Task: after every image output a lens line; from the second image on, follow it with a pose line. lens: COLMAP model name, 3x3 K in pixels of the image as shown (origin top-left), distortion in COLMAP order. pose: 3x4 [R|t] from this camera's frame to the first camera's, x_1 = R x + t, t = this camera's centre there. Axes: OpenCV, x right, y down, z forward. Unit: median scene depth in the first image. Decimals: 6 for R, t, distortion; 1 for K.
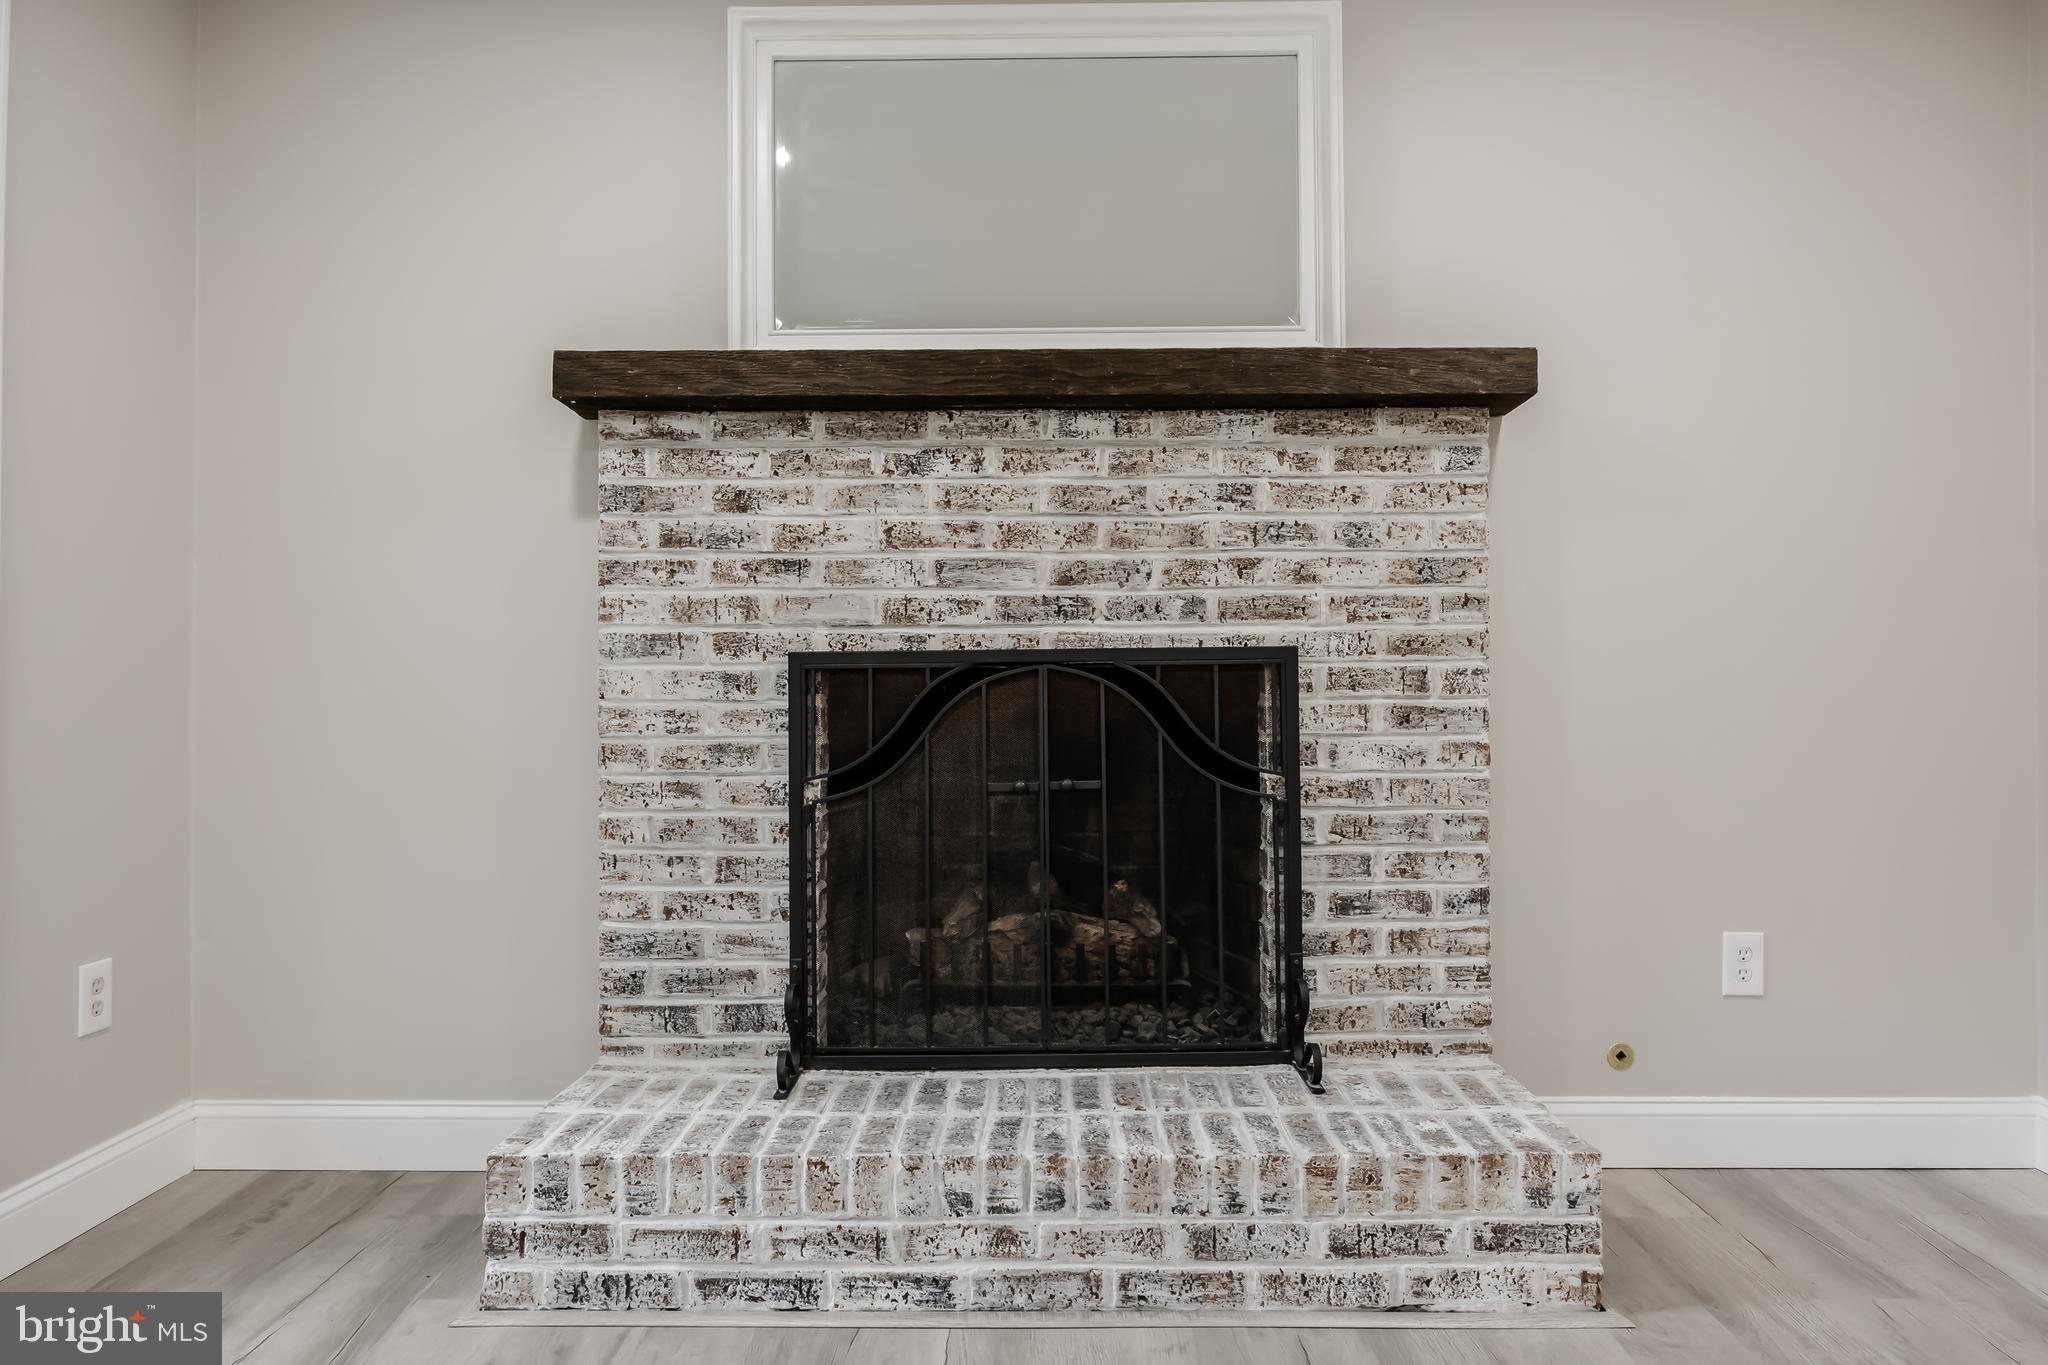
lens RADIAL K [[1279.0, 0, 1030.7], [0, 1279.0, 688.9], [0, 0, 1]] dist [-0.003169, 0.001854]
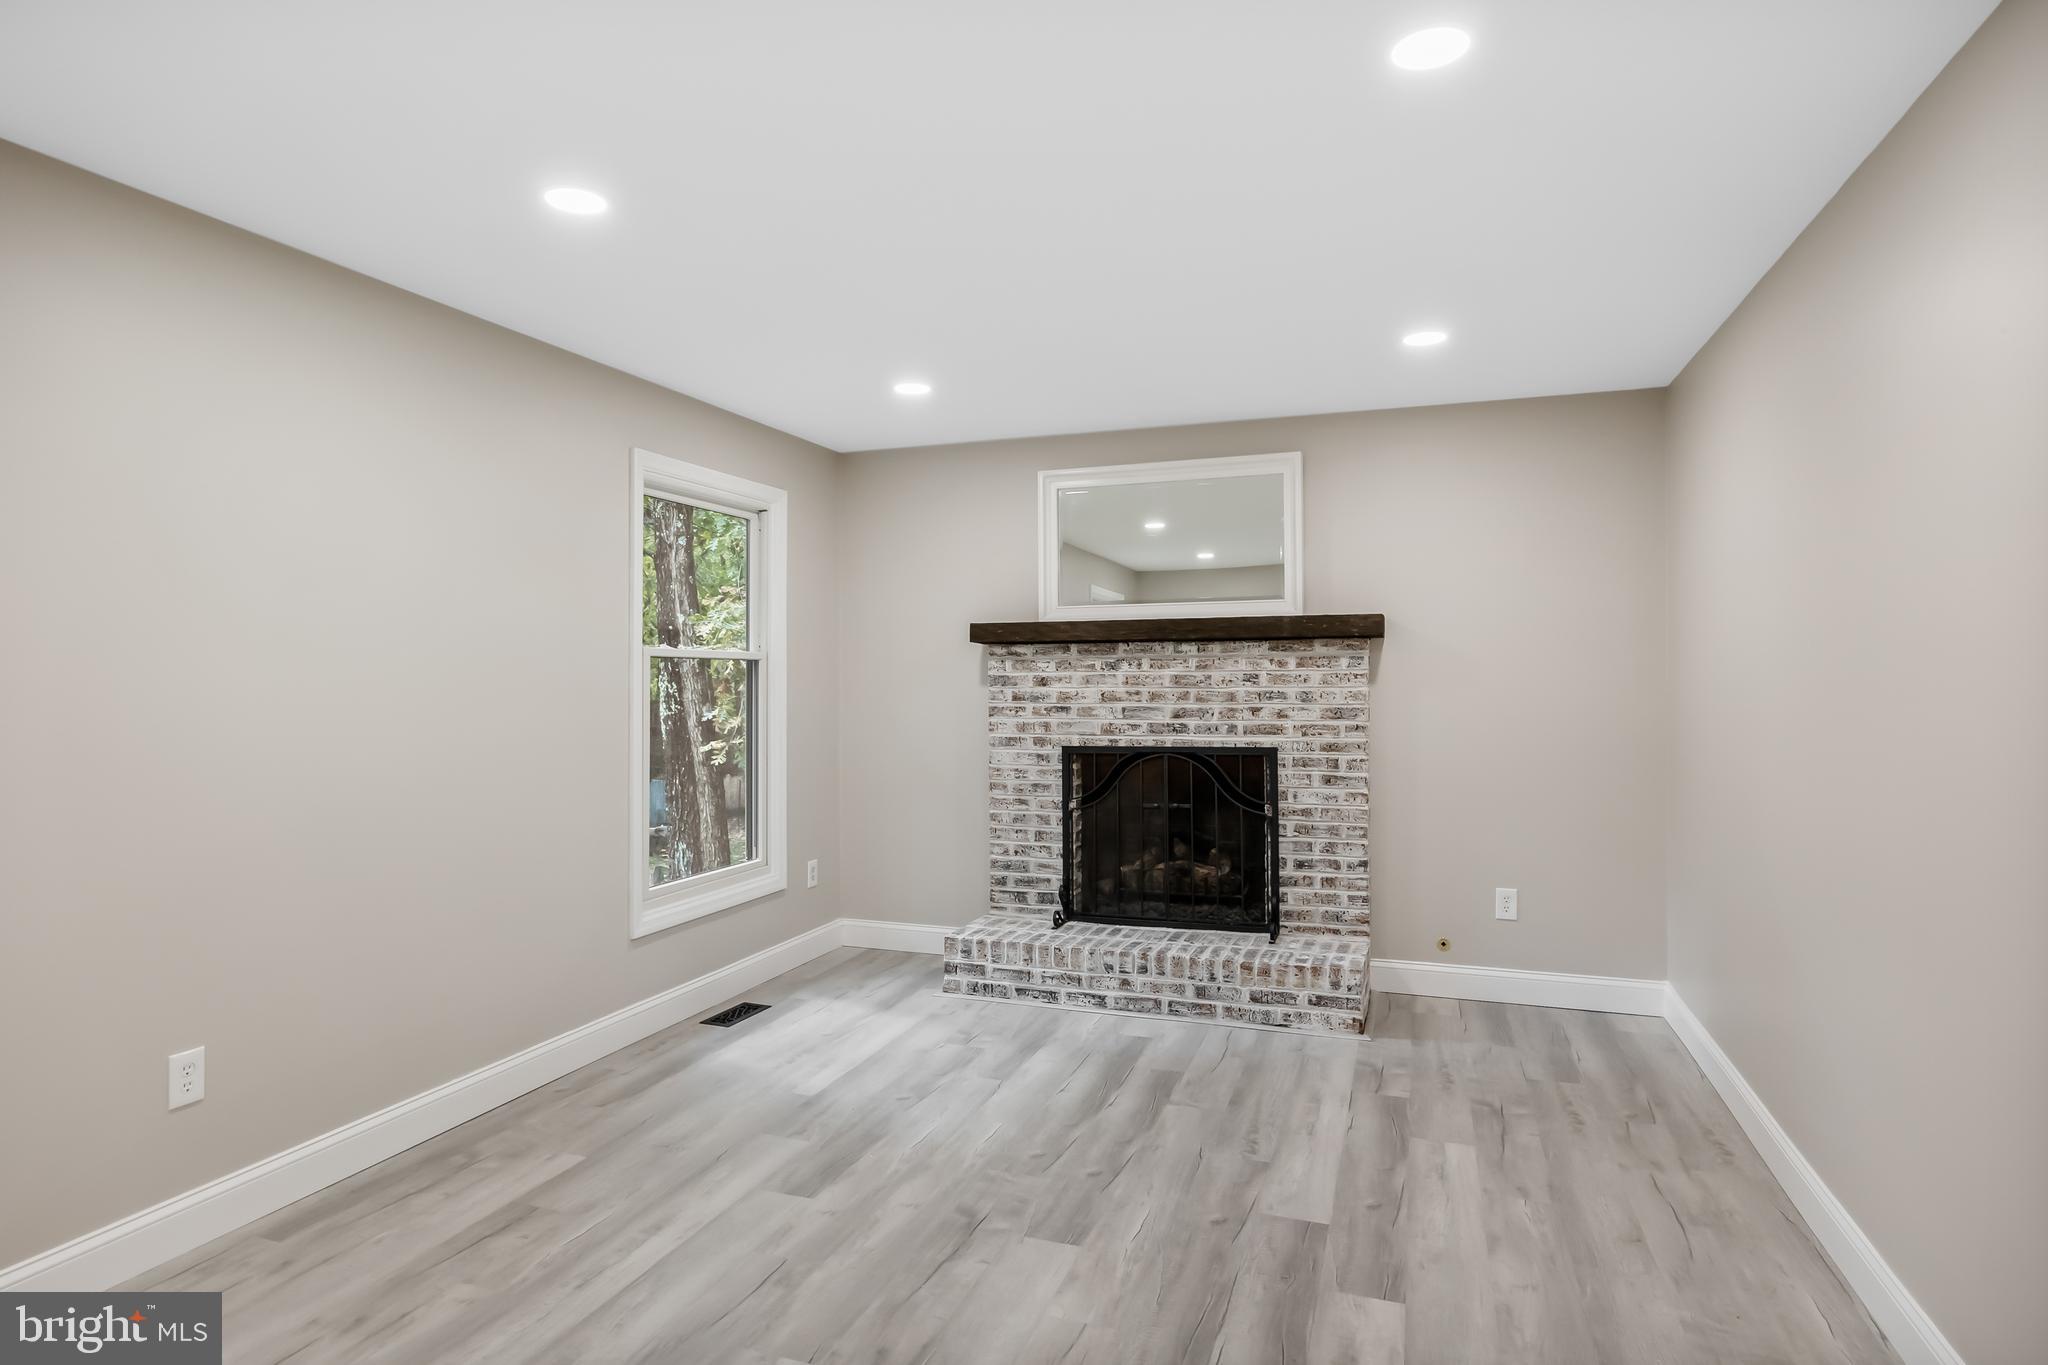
lens RADIAL K [[1120.3, 0, 1037.8], [0, 1120.3, 681.2], [0, 0, 1]] dist [0.012972, -0.000656]
pose [[0.938921, -0.003331, -0.344116, 0.486228], [0.007162, 0.999926, 0.009862, -0.169961], [0.344058, -0.011724, 0.938875, -0.972967]]
